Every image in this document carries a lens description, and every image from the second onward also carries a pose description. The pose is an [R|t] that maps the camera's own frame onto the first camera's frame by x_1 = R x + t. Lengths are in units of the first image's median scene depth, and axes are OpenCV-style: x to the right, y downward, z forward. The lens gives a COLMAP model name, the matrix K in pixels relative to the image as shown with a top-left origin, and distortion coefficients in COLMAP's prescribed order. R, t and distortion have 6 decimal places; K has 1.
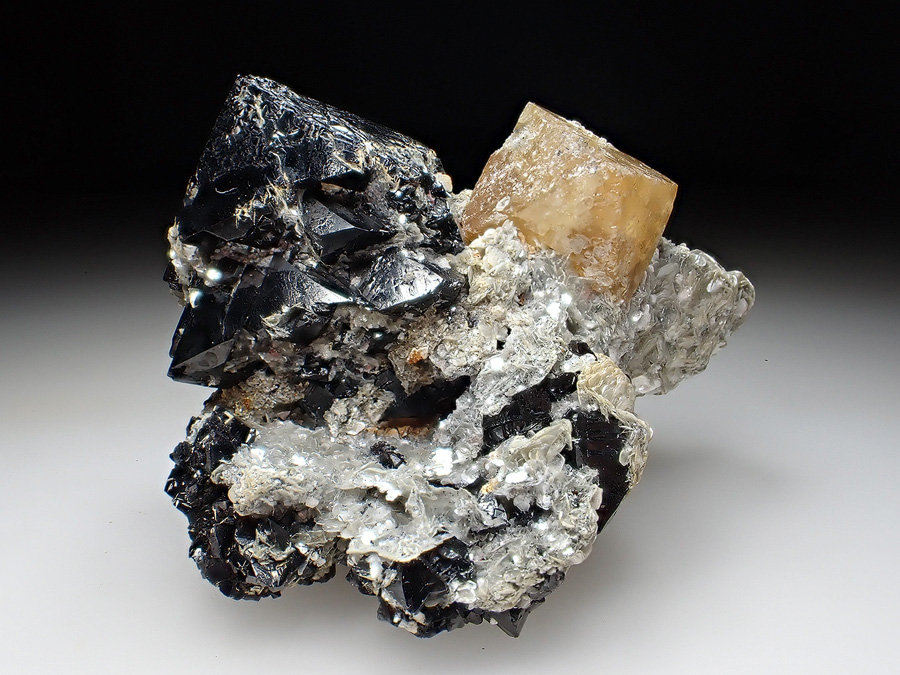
lens RADIAL K [[878.0, 0, 452.8], [0, 878.0, 331.0], [0, 0, 1]] dist [-0.011497, 0.000000]
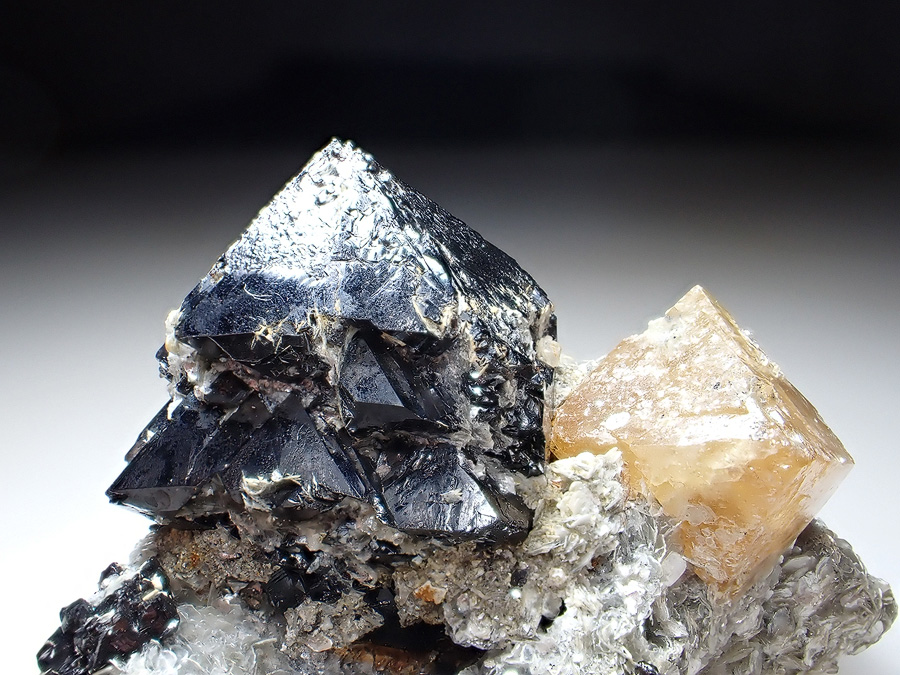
lens RADIAL K [[878.0, 0, 448.5], [0, 878.0, 337.4], [0, 0, 1]] dist [-0.011497, 0.000000]
pose [[0.935340, 0.341273, -0.093120, -0.030762], [-0.342783, 0.939415, -0.000228, -0.174139], [0.087401, 0.032133, 0.995655, 0.288201]]
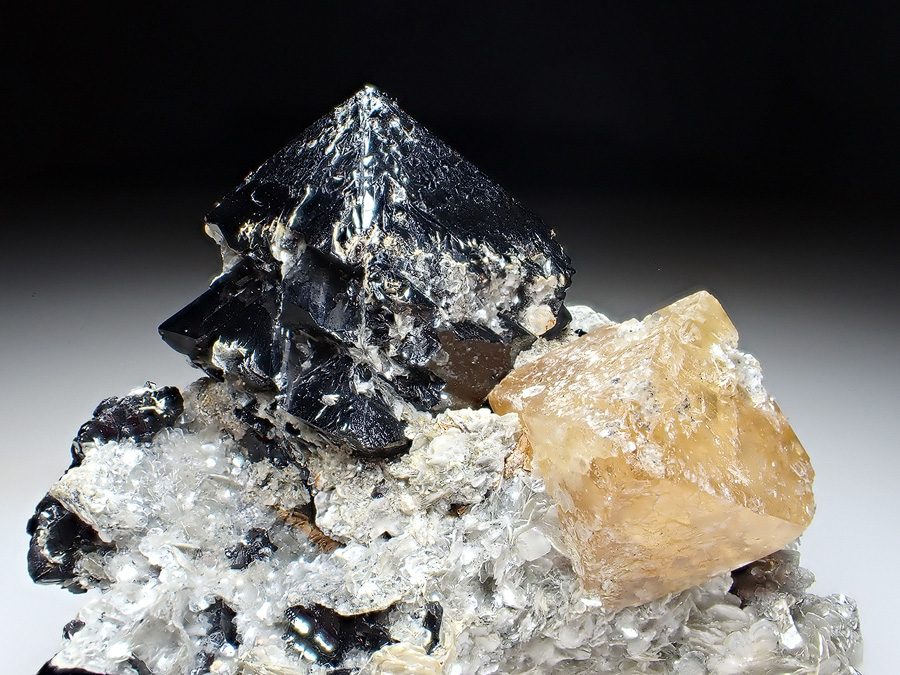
lens RADIAL K [[878.0, 0, 450.7], [0, 878.0, 336.2], [0, 0, 1]] dist [-0.011497, 0.000000]
pose [[0.653669, 0.559137, -0.509984, 0.388588], [-0.510423, 0.823270, 0.248385, -0.355231], [0.558735, 0.097946, 0.823542, 0.378312]]
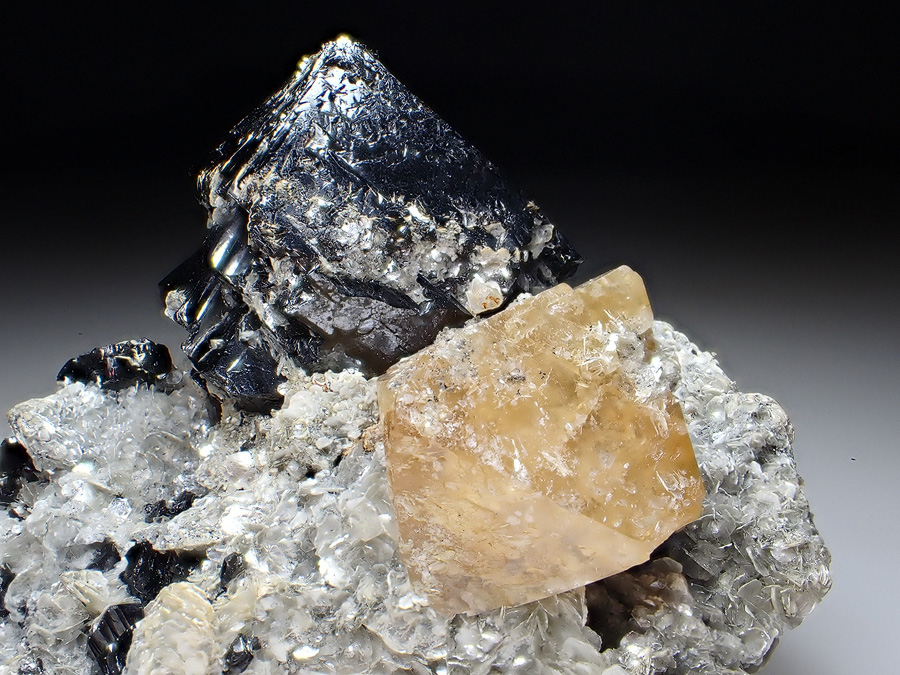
lens RADIAL K [[1205.0, 0, 454.7], [0, 1205.0, 335.7], [0, 0, 1]] dist [-0.000458, 0.000000]
pose [[0.311417, 0.551895, -0.773584, 0.815397], [-0.472736, 0.796159, 0.377694, -0.555352], [0.824342, 0.248080, 0.508838, 0.607548]]
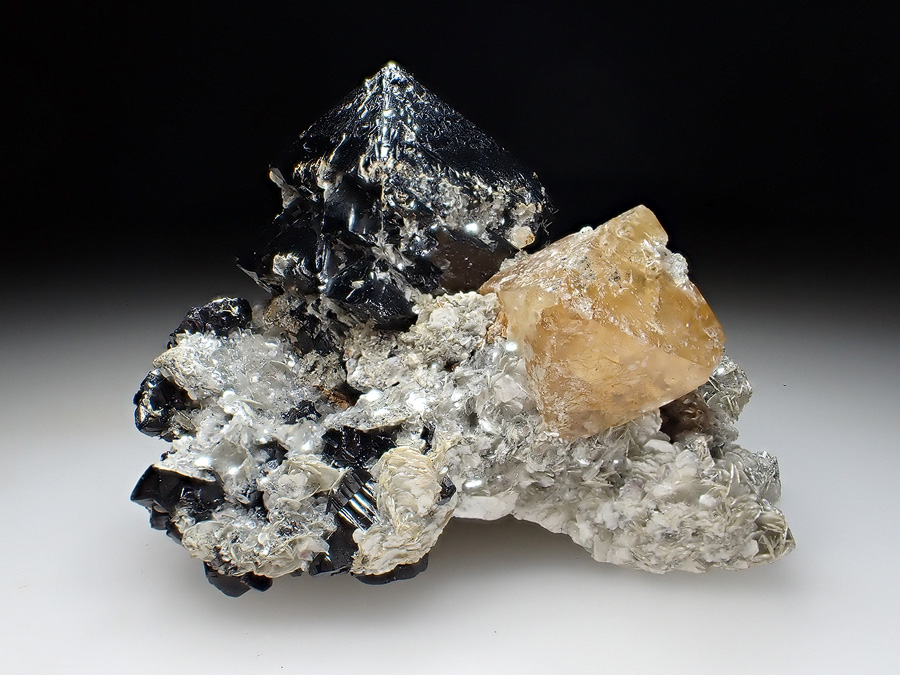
lens RADIAL K [[878.0, 0, 452.1], [0, 878.0, 336.5], [0, 0, 1]] dist [-0.011497, 0.000000]
pose [[0.610726, 0.526750, -0.591226, 0.678415], [-0.489736, 0.837984, 0.240709, -0.317538], [0.622231, 0.142537, 0.769748, 0.234232]]
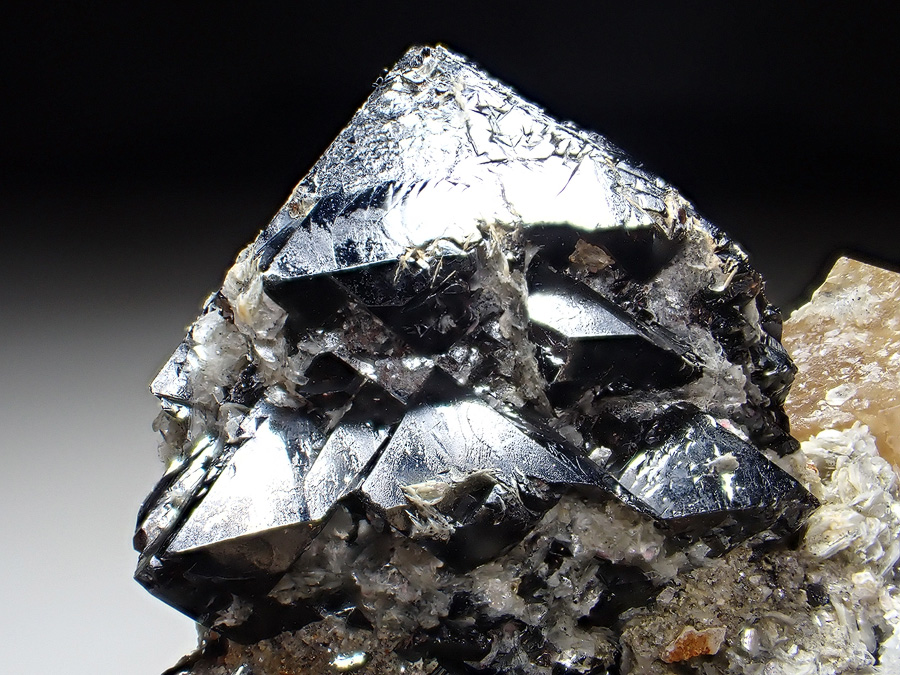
lens RADIAL K [[1205.0, 0, 441.6], [0, 1205.0, 335.3], [0, 0, 1]] dist [-0.000458, 0.000000]
pose [[0.971800, 0.220497, 0.083583, -0.258616], [-0.178989, 0.920512, -0.347305, 0.122275], [-0.153519, 0.322551, 0.934020, 0.384783]]
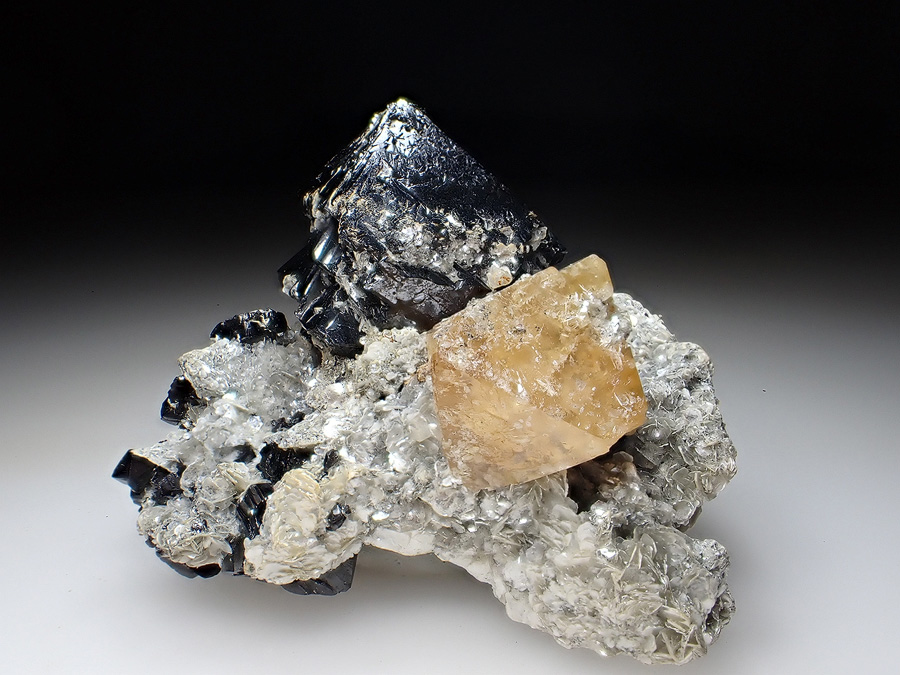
lens RADIAL K [[878.0, 0, 451.3], [0, 878.0, 339.1], [0, 0, 1]] dist [-0.011497, 0.000000]
pose [[0.285297, 0.575143, -0.766692, 0.879766], [-0.451062, 0.786384, 0.422069, -0.581158], [0.845664, 0.225411, 0.483779, 0.578401]]
